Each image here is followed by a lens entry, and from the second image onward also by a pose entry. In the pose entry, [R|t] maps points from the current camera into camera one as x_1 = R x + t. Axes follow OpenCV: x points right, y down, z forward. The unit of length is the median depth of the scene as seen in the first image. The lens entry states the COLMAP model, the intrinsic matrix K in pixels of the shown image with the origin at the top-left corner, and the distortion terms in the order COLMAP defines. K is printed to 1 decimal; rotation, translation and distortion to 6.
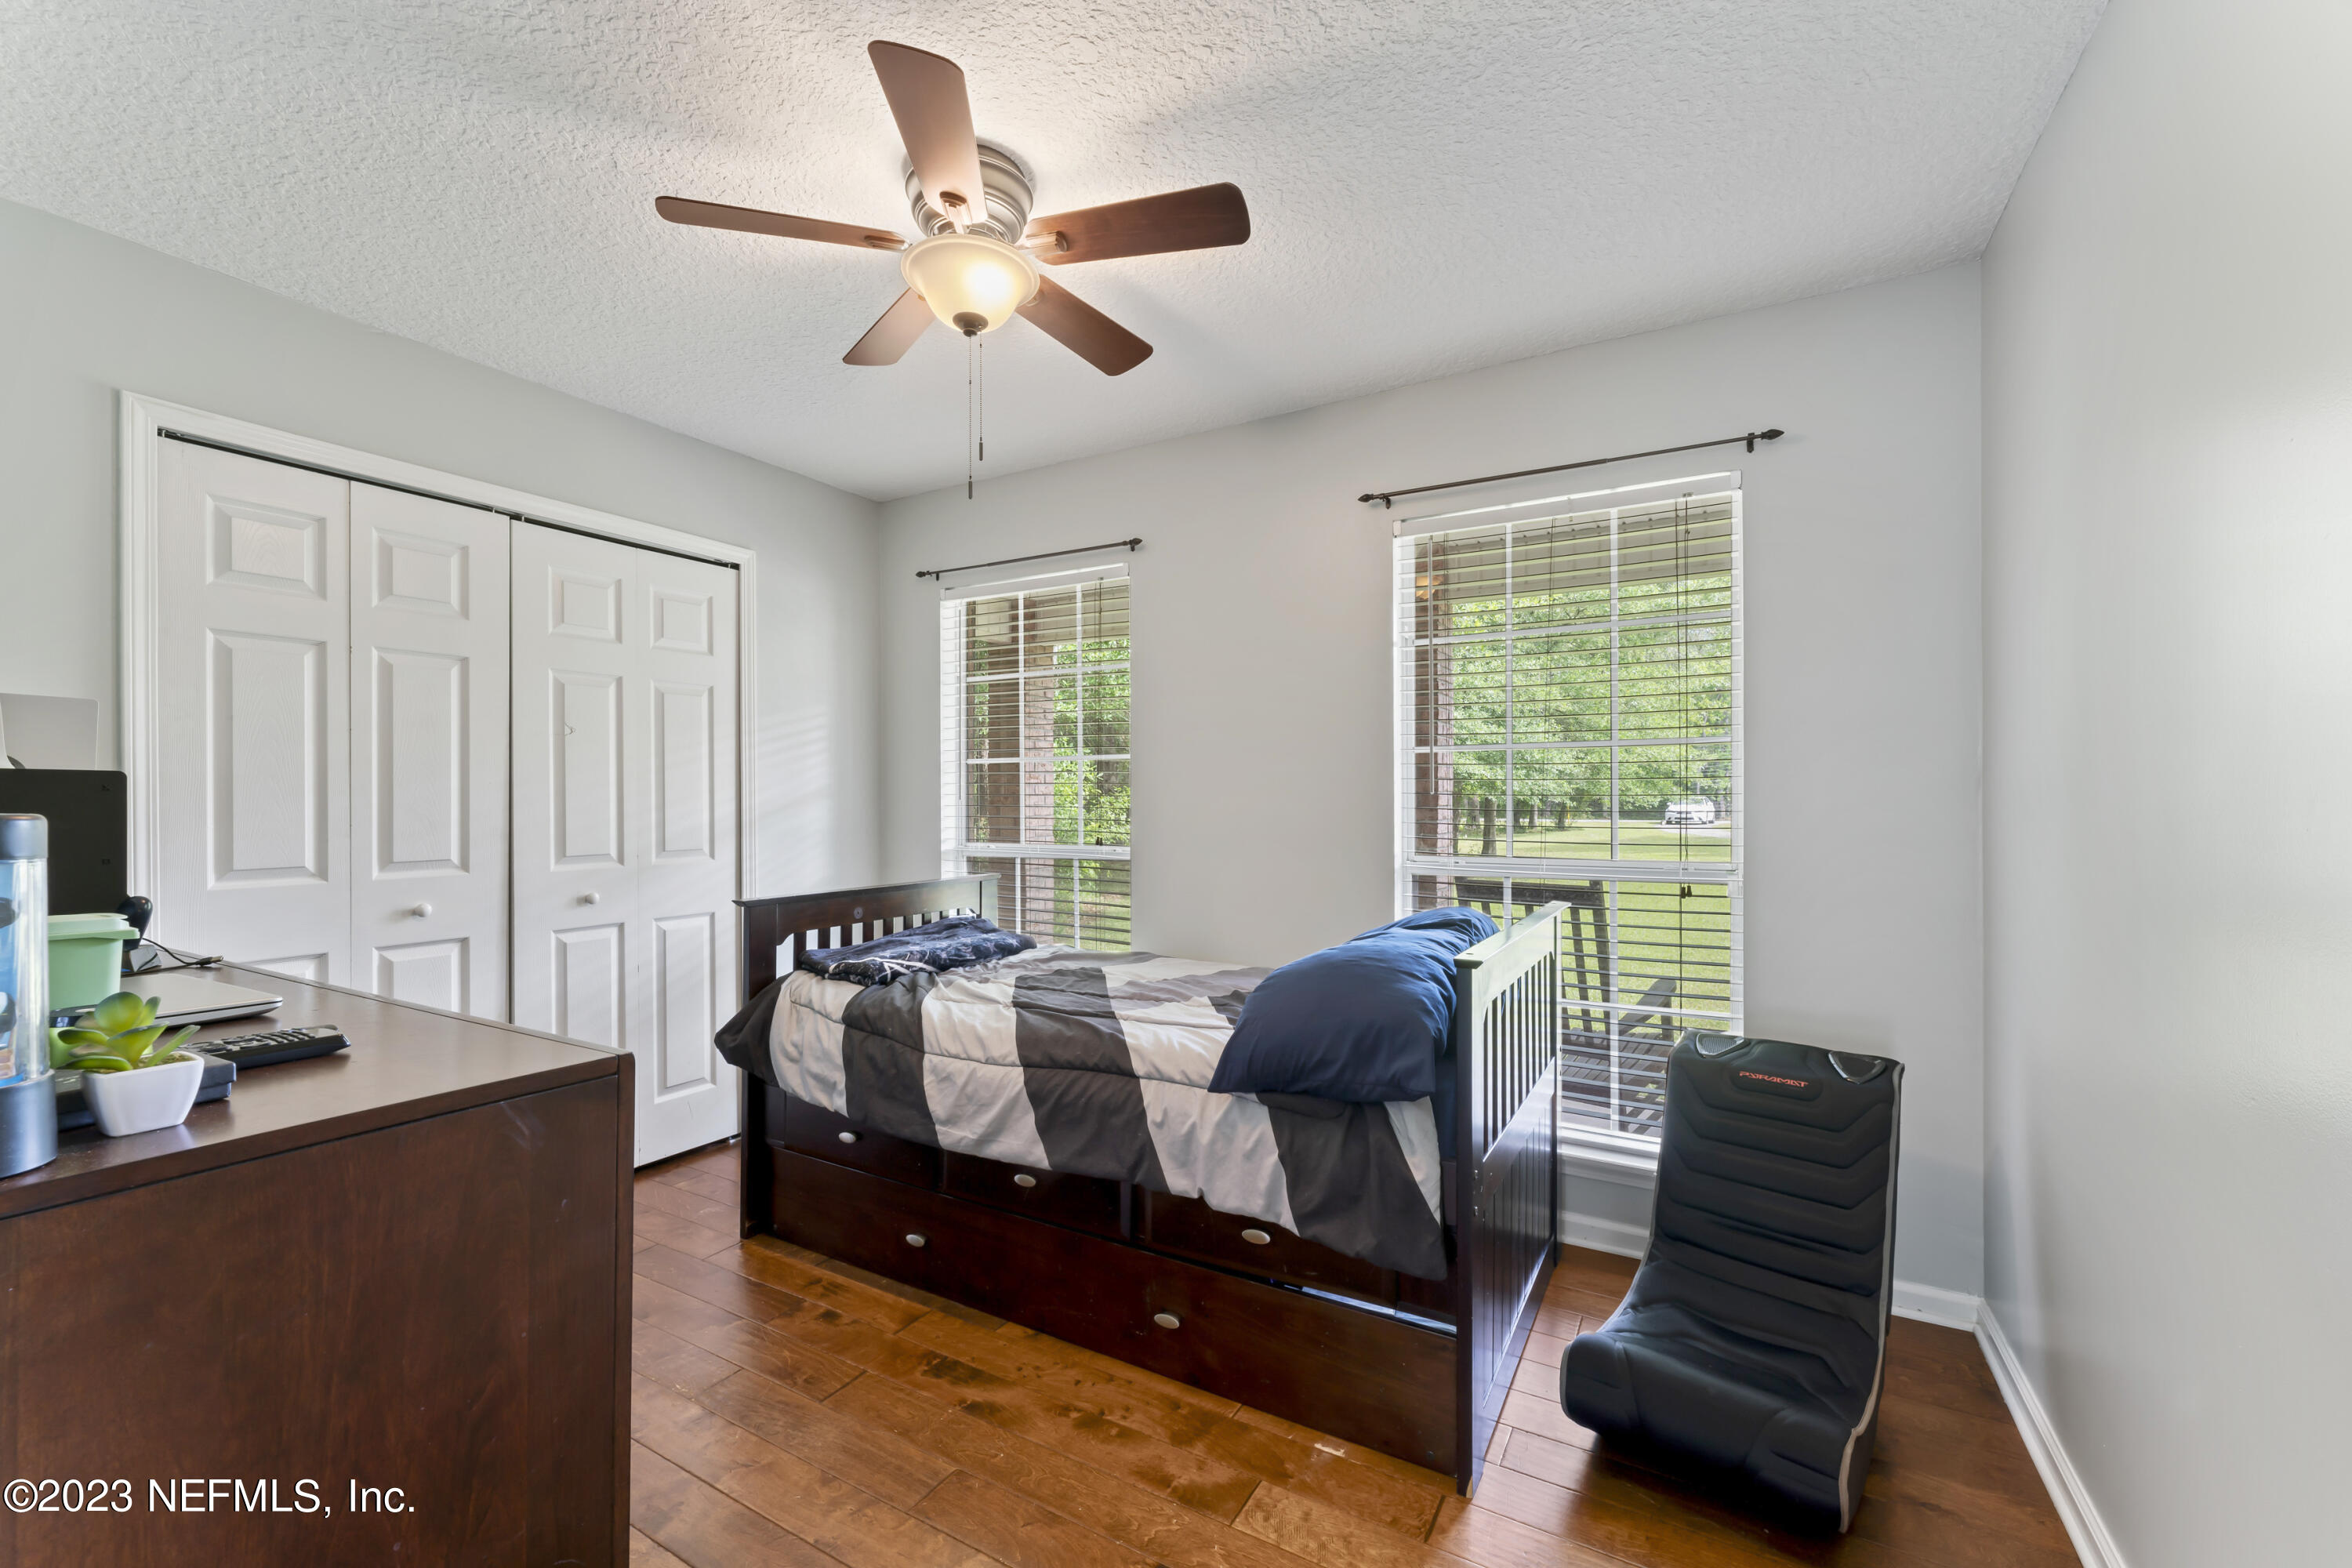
lens RADIAL K [[959.2, 0, 1179.8], [0, 959.2, 795.9], [0, 0, 1]] dist [-0.000336, -0.000110]
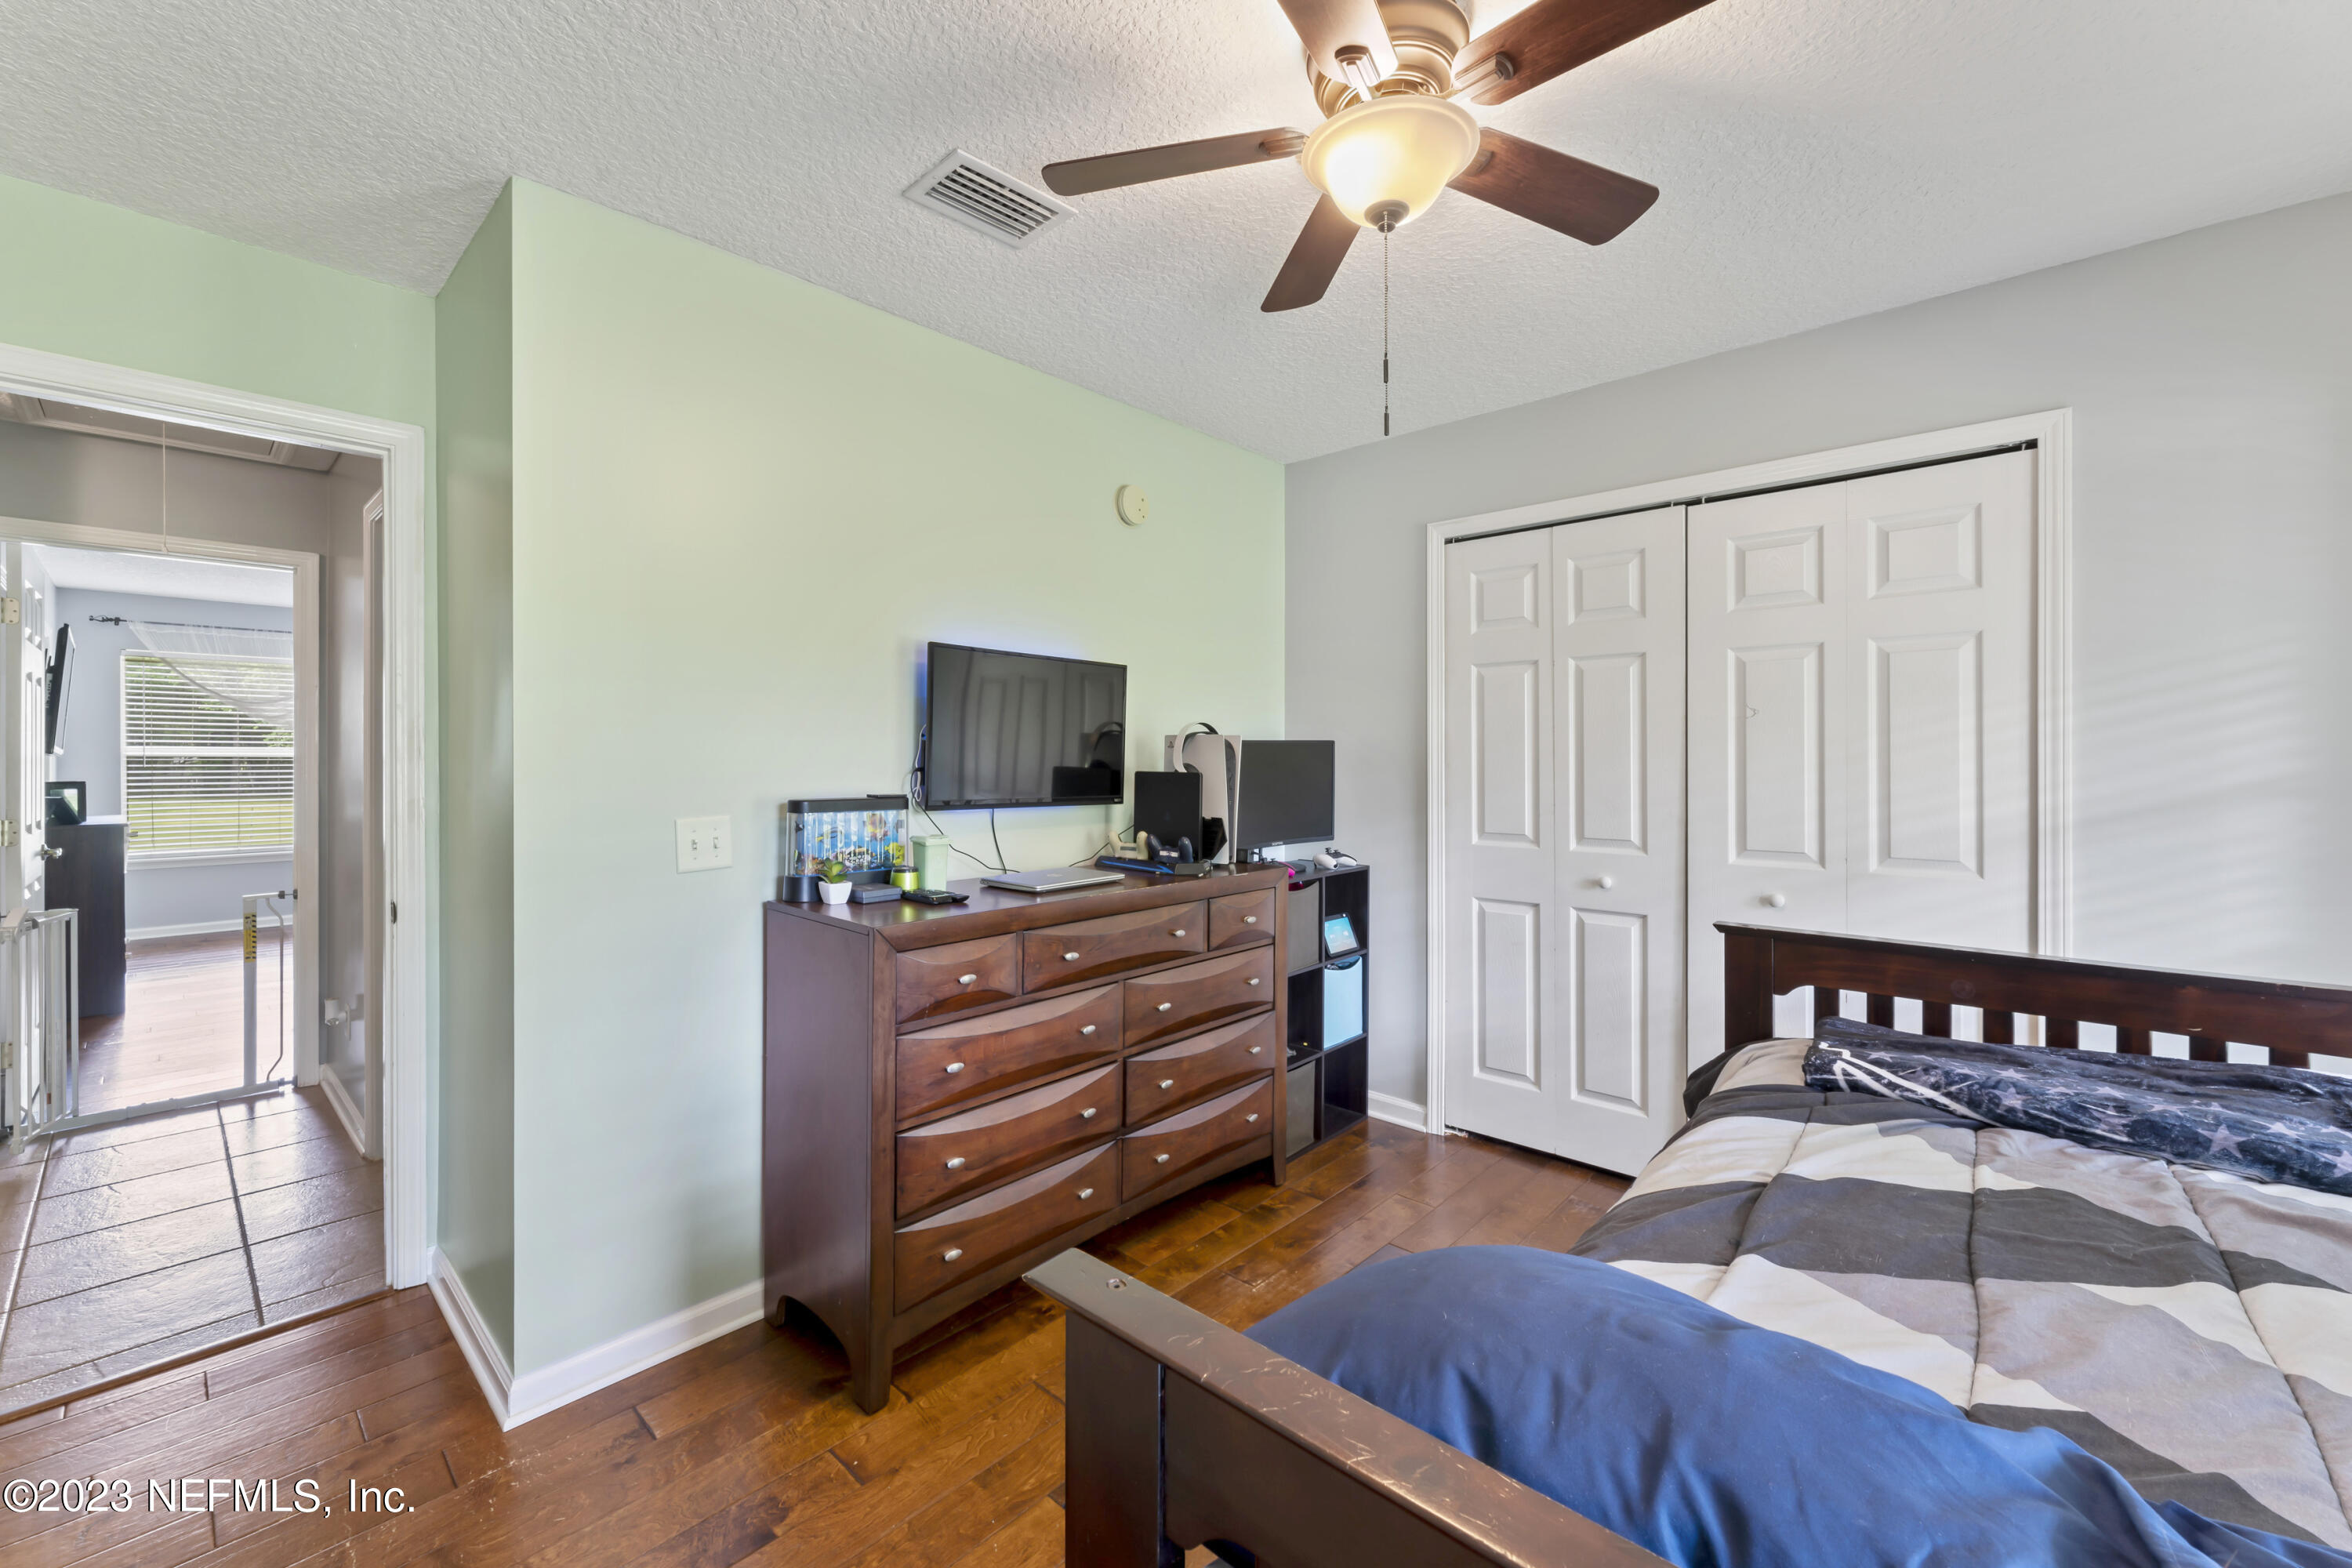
lens RADIAL K [[938.4, 0, 1146.9], [0, 938.4, 759.4], [0, 0, 1]] dist [0.000493, 0.000025]
pose [[-0.231911, 0.001521, -0.972736, 0.396466], [0.000592, 0.999999, 0.001423, -0.027141], [0.972737, -0.000246, -0.231912, 0.695744]]
